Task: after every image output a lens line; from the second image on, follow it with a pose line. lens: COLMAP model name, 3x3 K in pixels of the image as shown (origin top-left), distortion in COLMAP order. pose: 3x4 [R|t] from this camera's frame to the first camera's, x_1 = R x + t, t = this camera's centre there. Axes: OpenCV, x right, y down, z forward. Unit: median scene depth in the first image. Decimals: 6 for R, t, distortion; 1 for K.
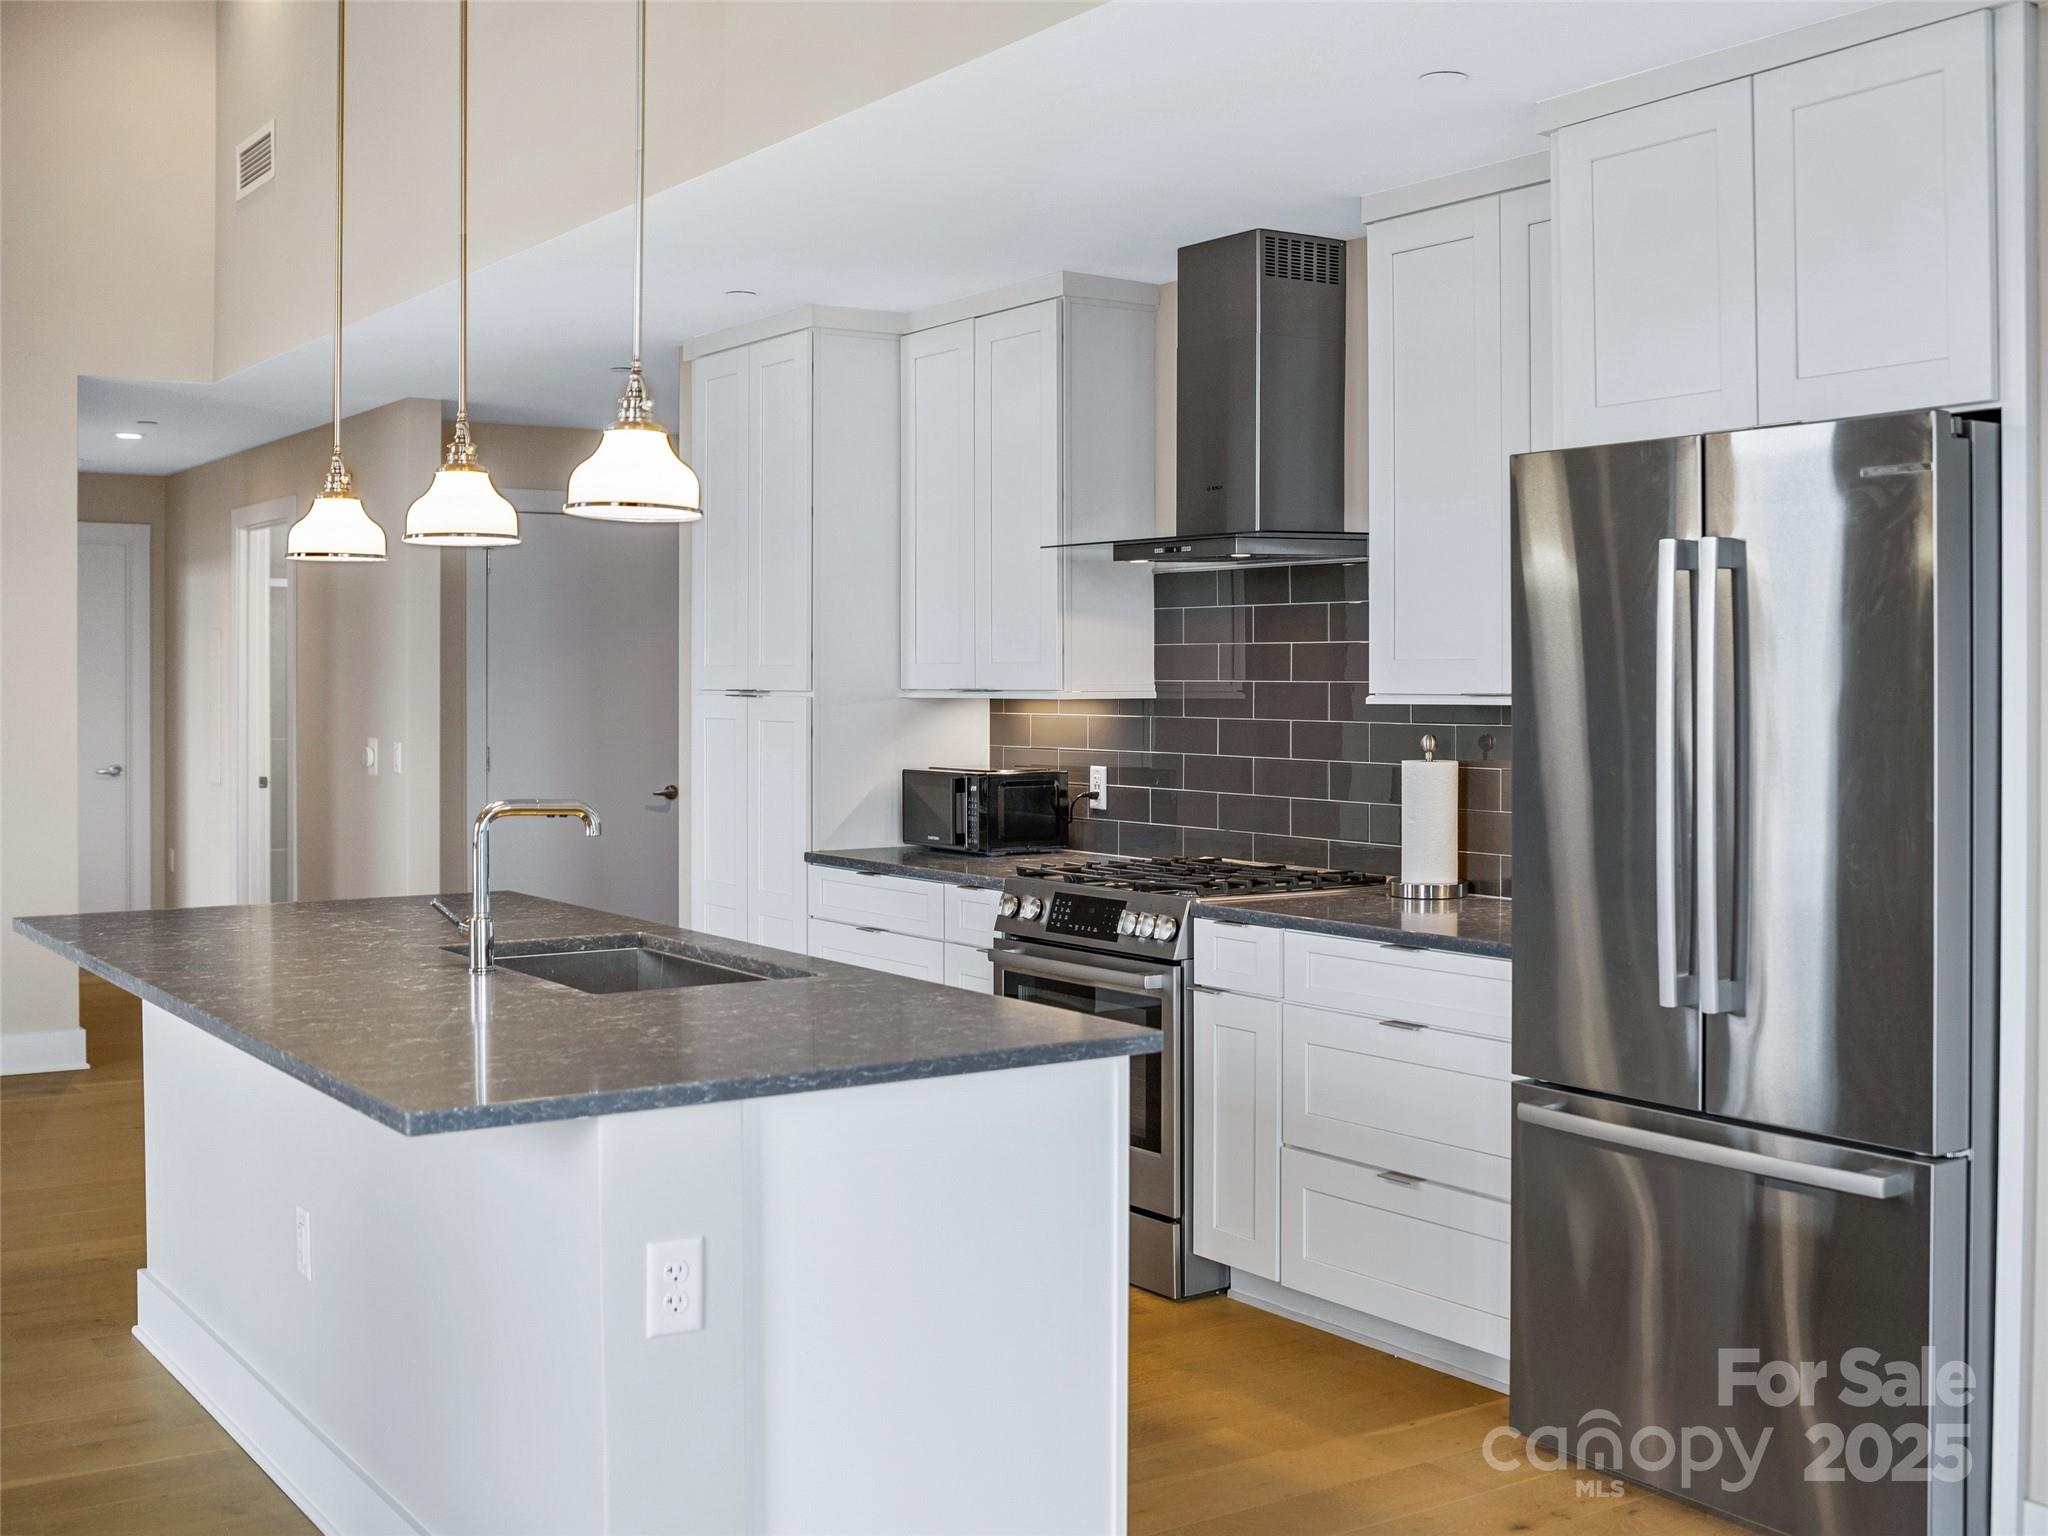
lens RADIAL K [[2277.2, 0, 1025.3], [0, 2277.2, 681.7], [0, 0, 1]] dist [-0.077226, 0.039972]
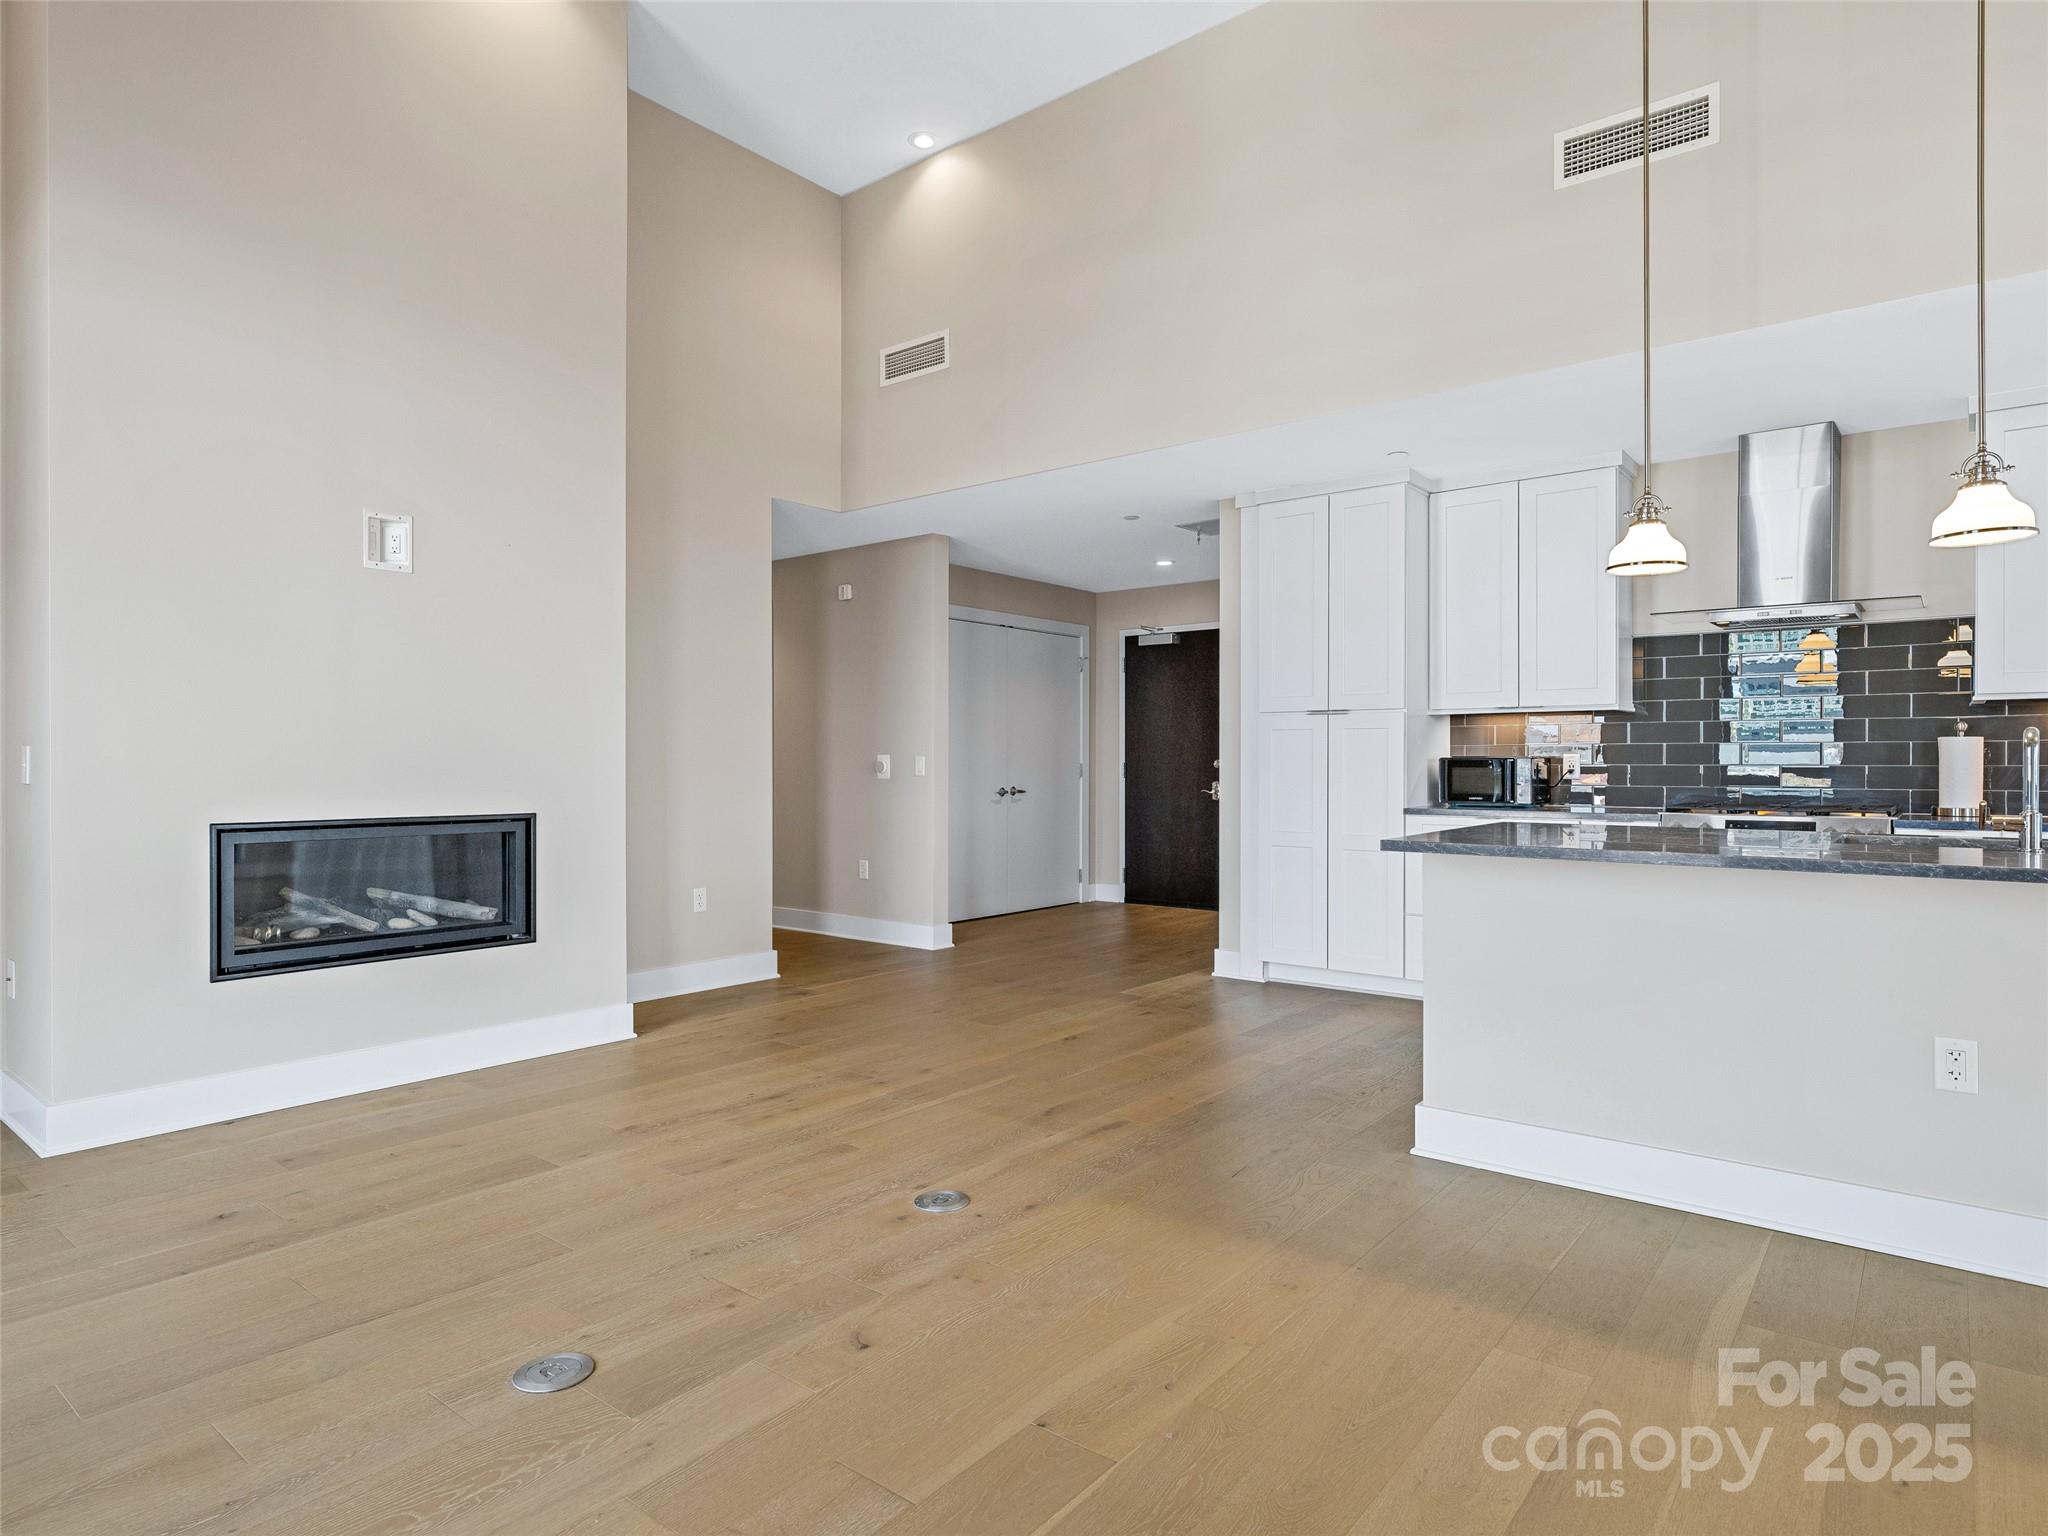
lens RADIAL K [[1147.4, 0, 1024.0], [0, 1147.4, 768.0], [0, 0, 1]] dist [-0.002854, -0.000150]
pose [[0.955638, -0.002056, 0.294535, -0.750161], [0.001052, 0.999993, 0.003567, 0.054727], [-0.294541, -0.003099, 0.955634, 0.383669]]
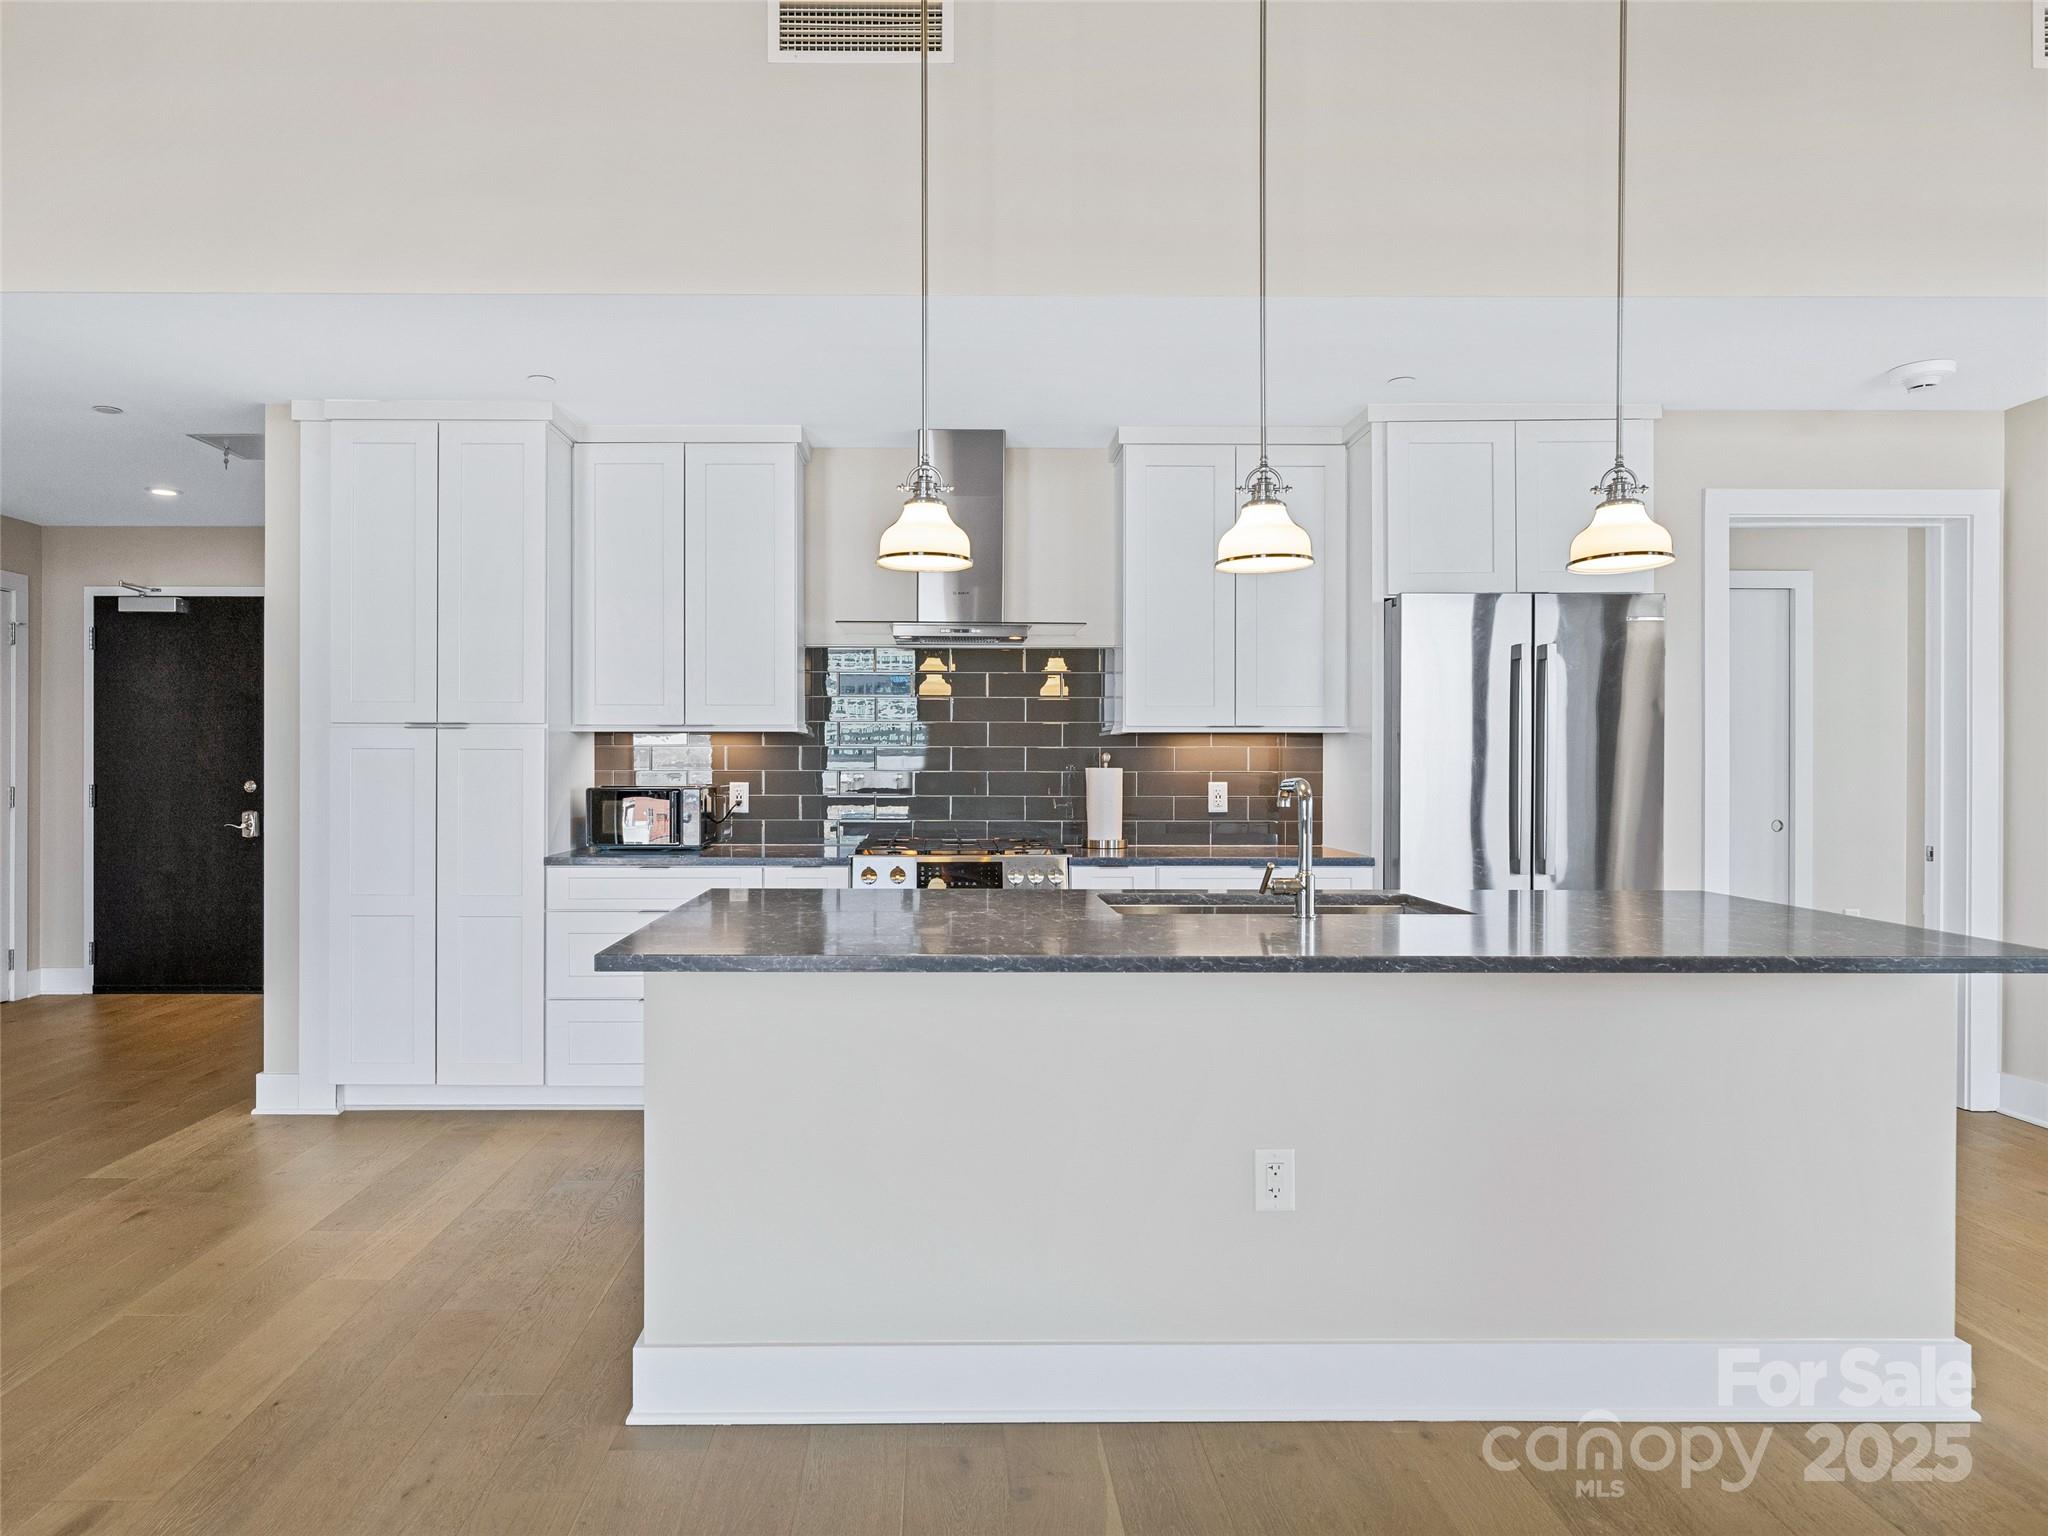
lens RADIAL K [[1241.5, 0, 939.4], [0, 1241.5, 770.7], [0, 0, 1]] dist [-0.005135, -0.000273]
pose [[0.551275, -0.000874, 0.834323, -0.667599], [-0.000389, 0.999999, 0.001304, 0.035784], [-0.834323, -0.001043, 0.551274, 0.590070]]
